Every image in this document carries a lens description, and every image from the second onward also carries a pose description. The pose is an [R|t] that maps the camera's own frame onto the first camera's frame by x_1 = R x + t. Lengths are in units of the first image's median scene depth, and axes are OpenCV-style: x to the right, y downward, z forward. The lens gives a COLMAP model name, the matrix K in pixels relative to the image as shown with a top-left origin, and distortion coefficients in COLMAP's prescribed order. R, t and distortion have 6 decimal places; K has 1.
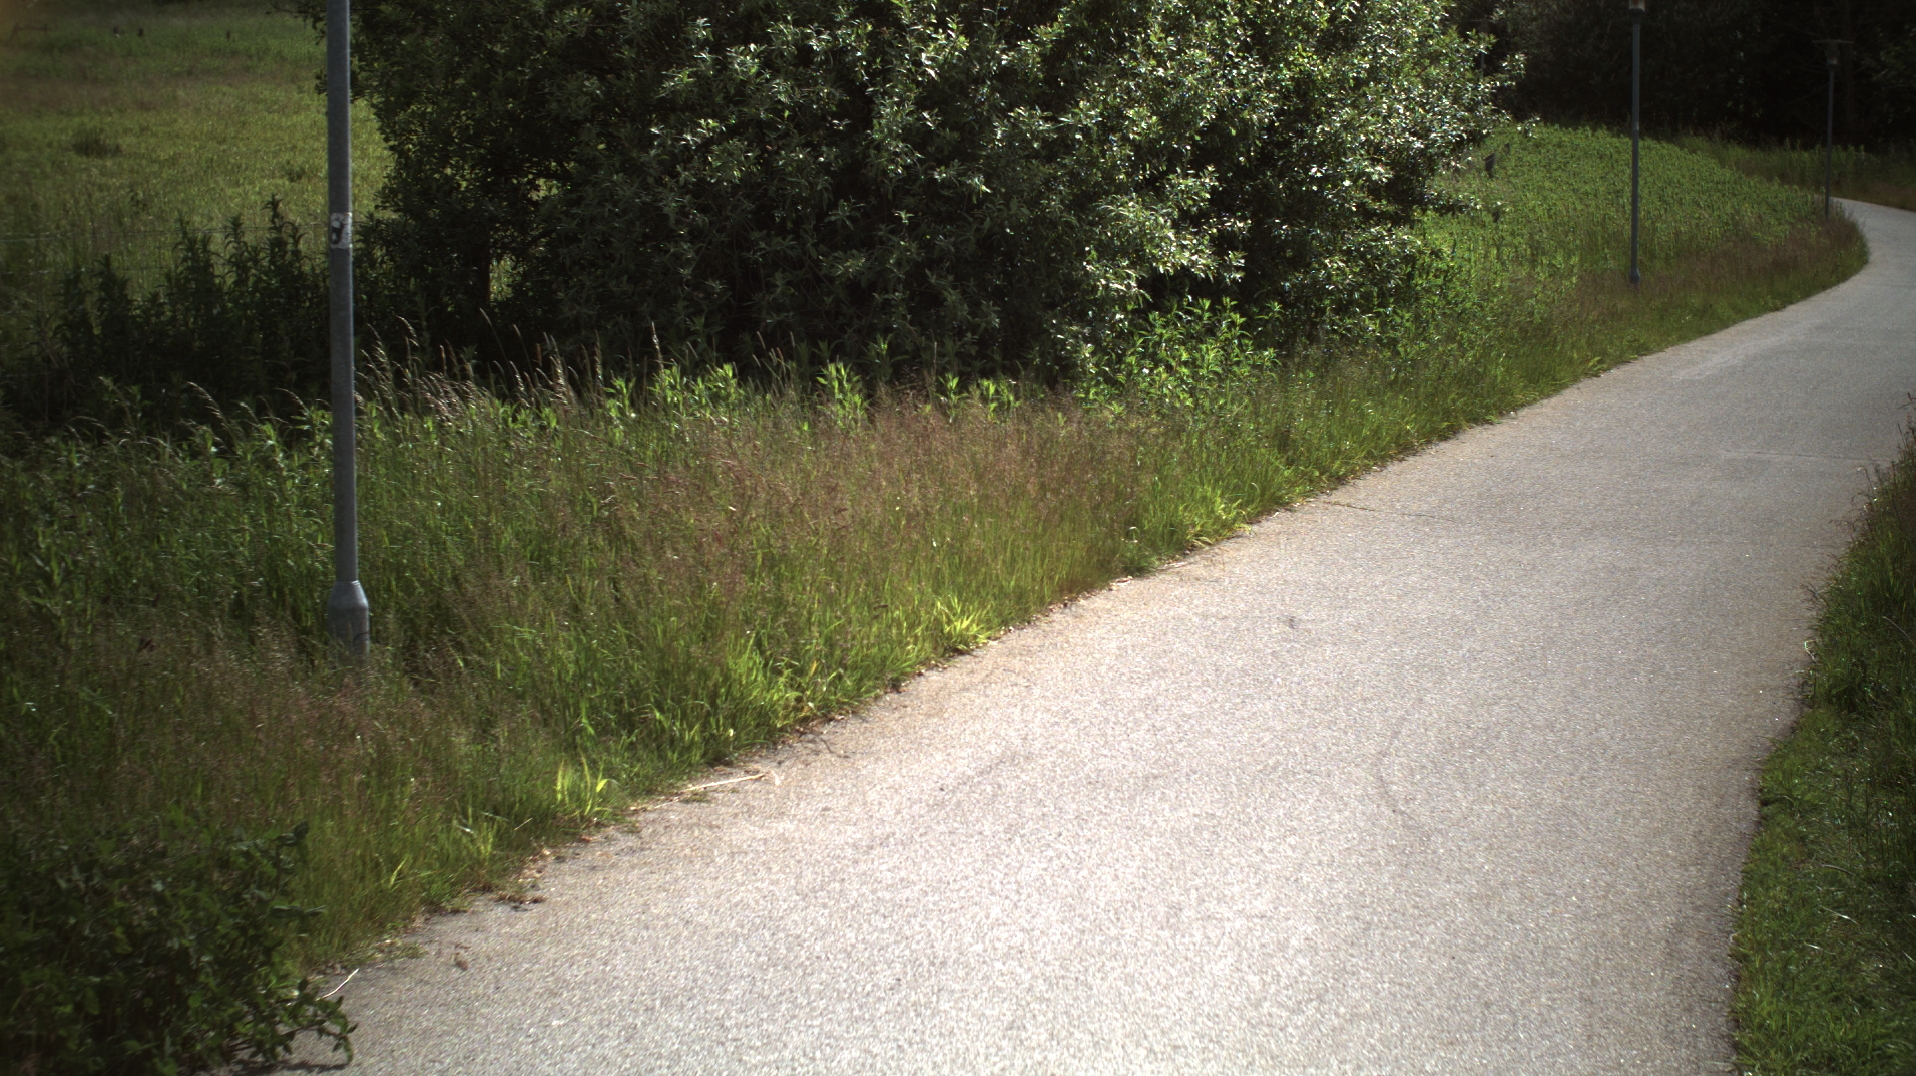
lens RADIAL K [[3415.2, 0, 958.0], [0, 3415.2, 538.0], [0, 0, 1]] dist [-0.282178, 0.237399]
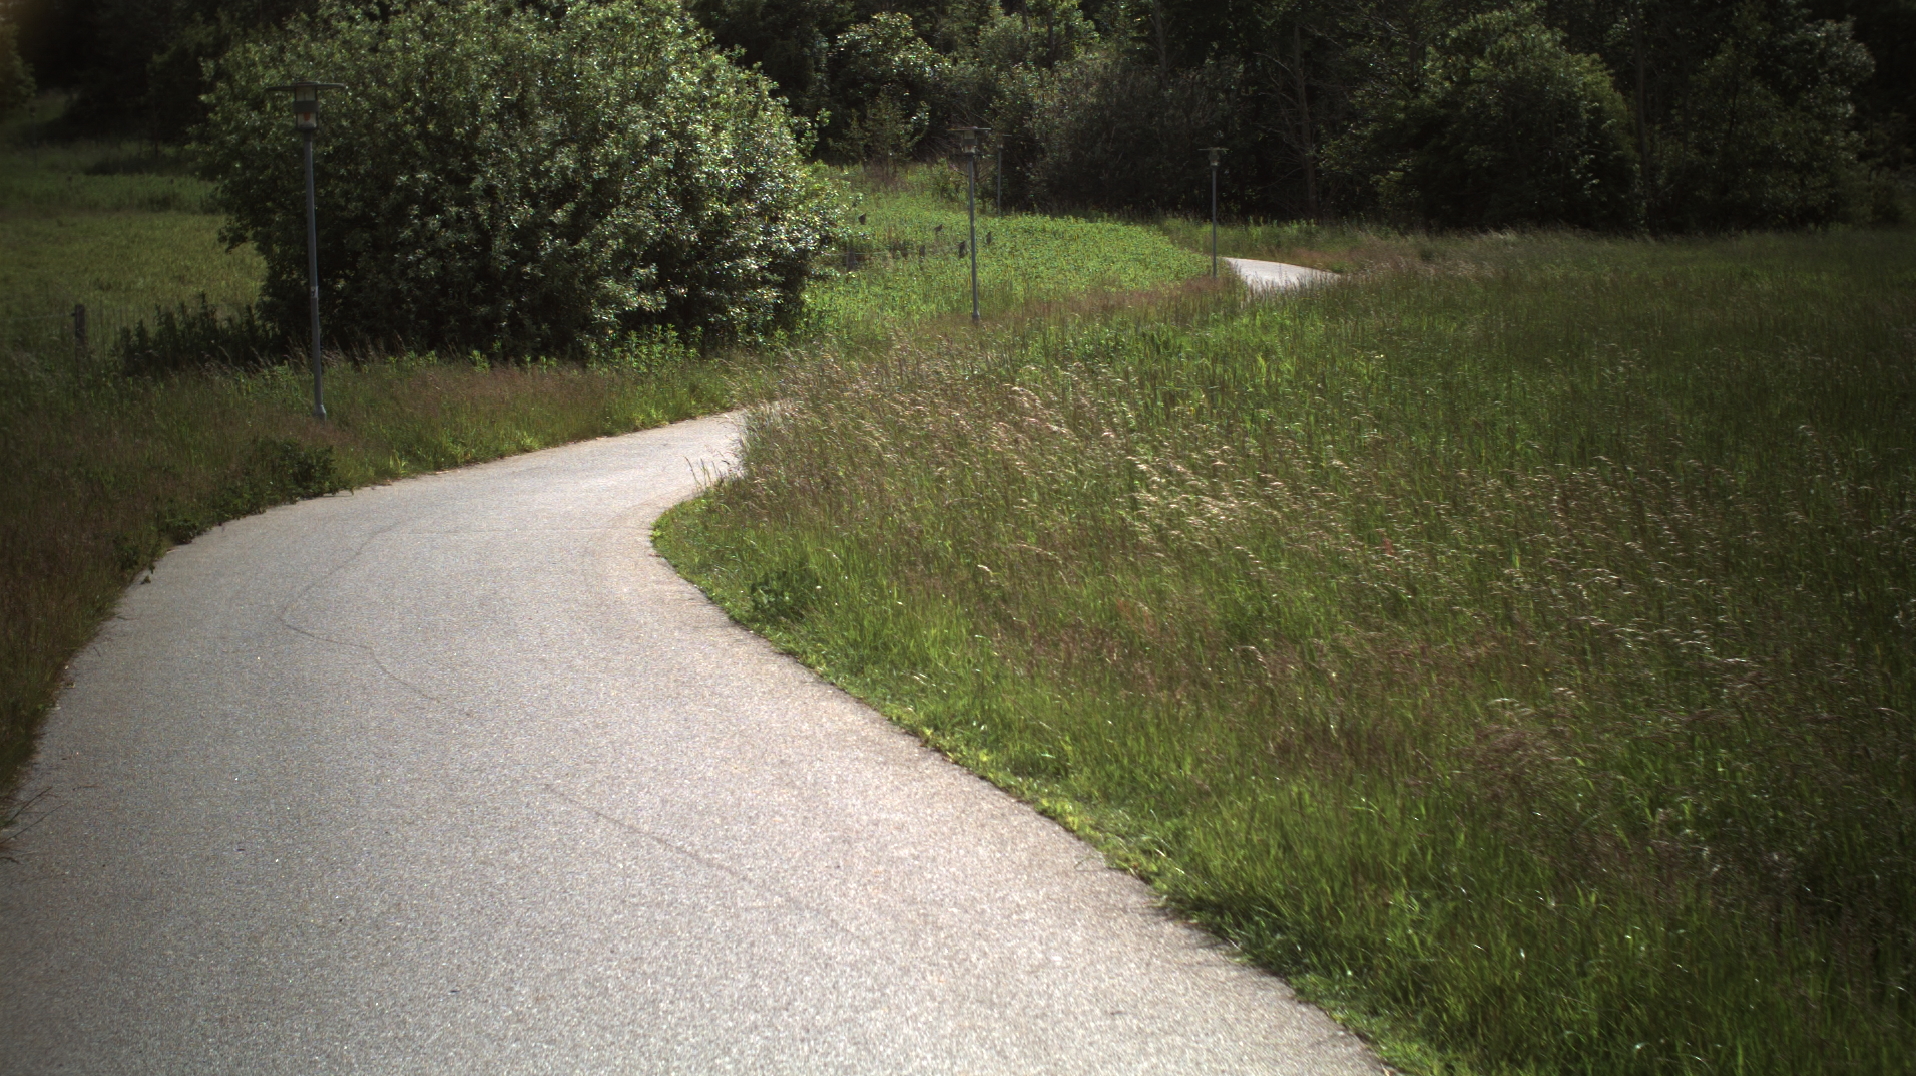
lens RADIAL K [[3415.2, 0, 958.0], [0, 3415.2, 538.0], [0, 0, 1]] dist [-0.282178, 0.237399]
pose [[0.994662, -0.041411, 0.094513, 0.058593], [0.043987, 0.998711, -0.025337, 0.132562], [-0.093342, 0.029359, 0.995201, -1.188728]]
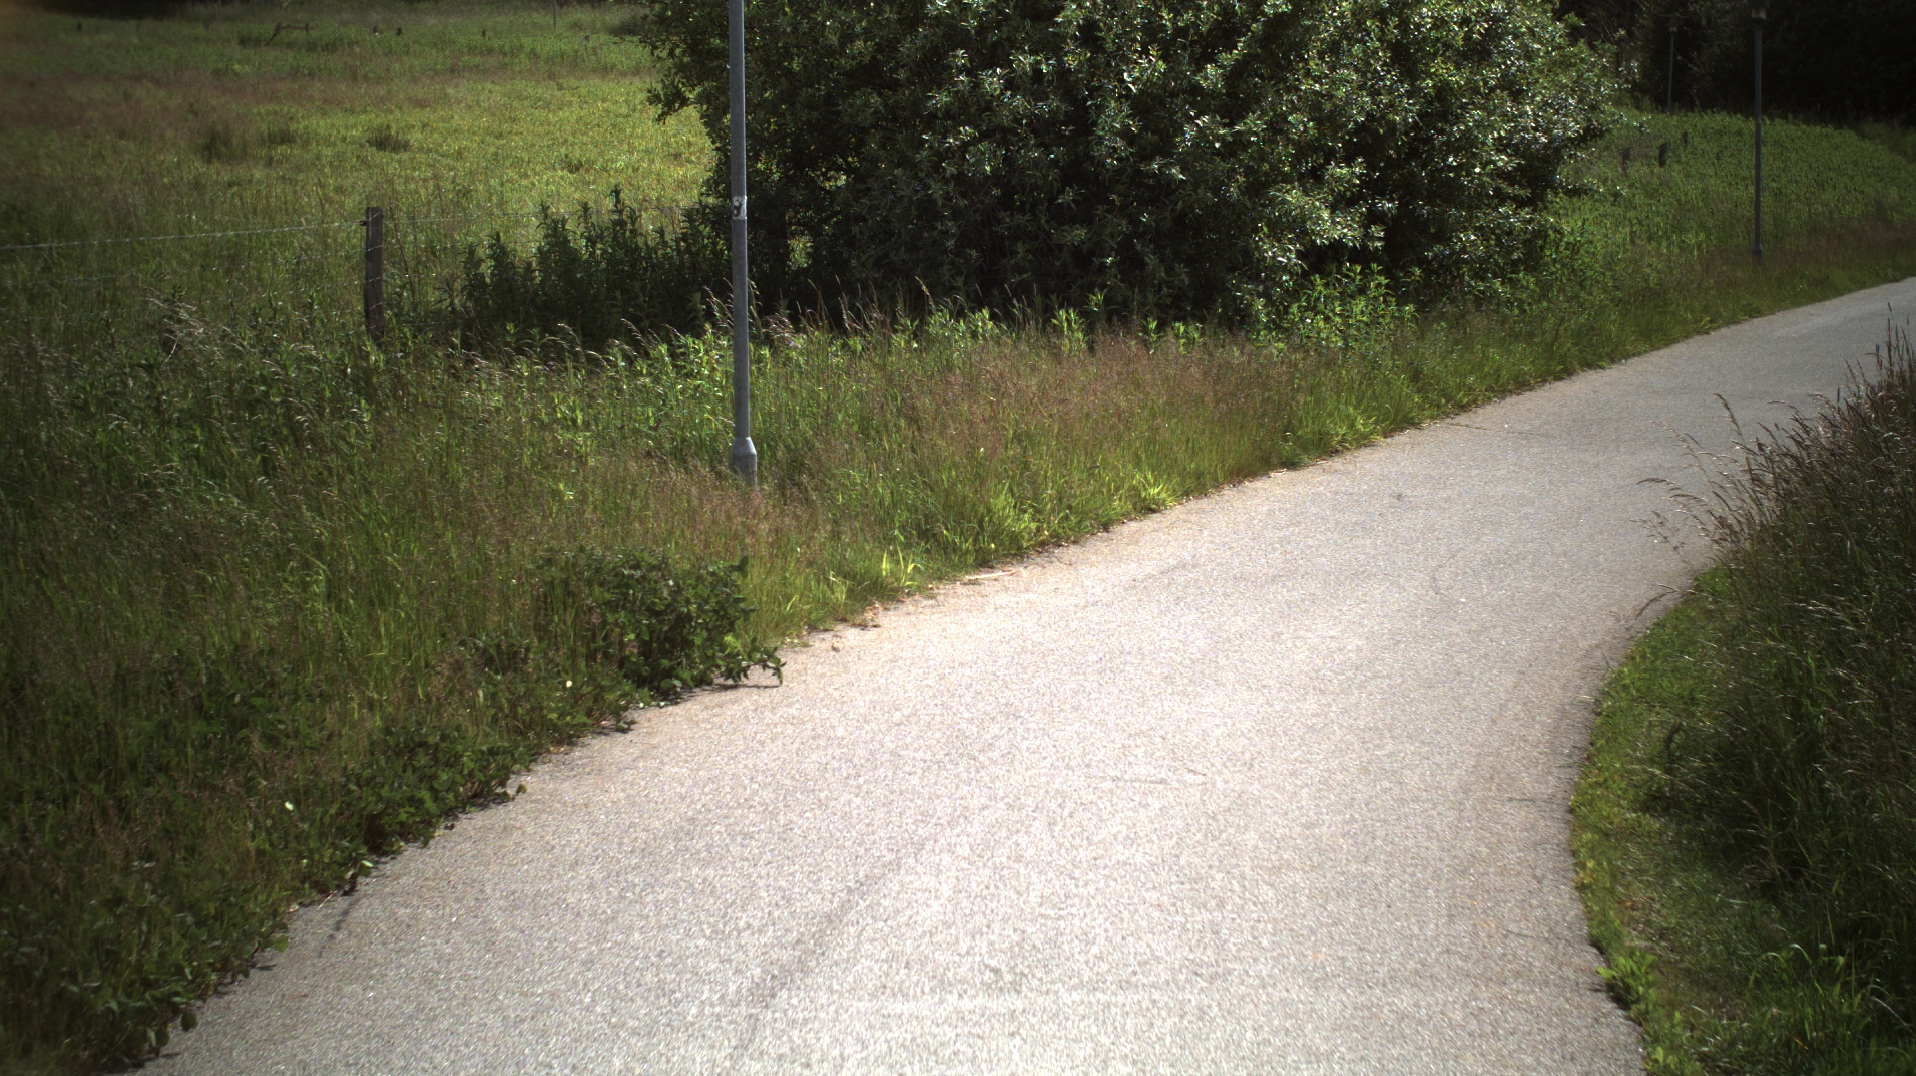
lens RADIAL K [[3415.2, 0, 958.0], [0, 3415.2, 538.0], [0, 0, 1]] dist [-0.282178, 0.237399]
pose [[0.997727, -0.001259, -0.067373, 0.011101], [0.001497, 0.999993, 0.003469, 0.029311], [0.067368, -0.003562, 0.997722, -0.293173]]
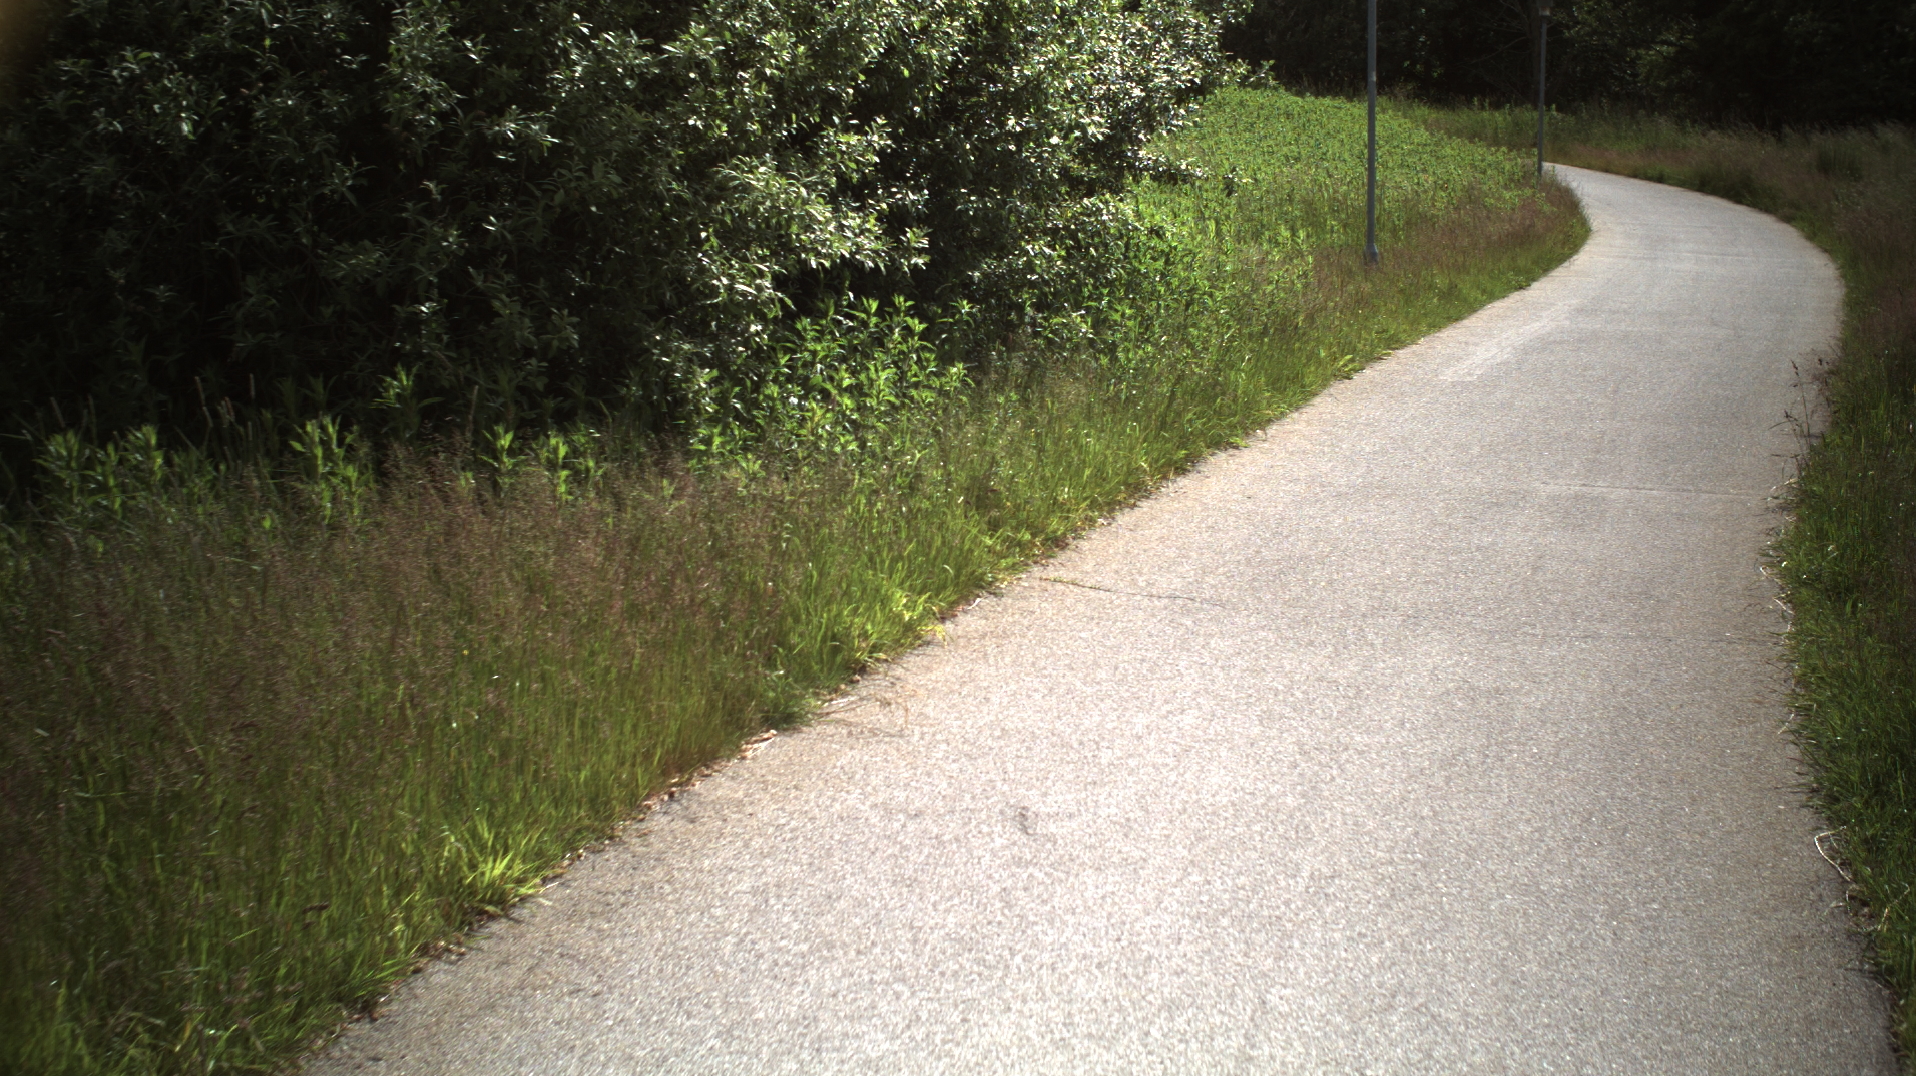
lens RADIAL K [[3415.2, 0, 958.0], [0, 3415.2, 538.0], [0, 0, 1]] dist [-0.282178, 0.237399]
pose [[0.994686, -0.013635, 0.102047, 0.016723], [0.012710, 0.999872, 0.009712, -0.028198], [-0.102167, -0.008363, 0.994732, 0.293041]]
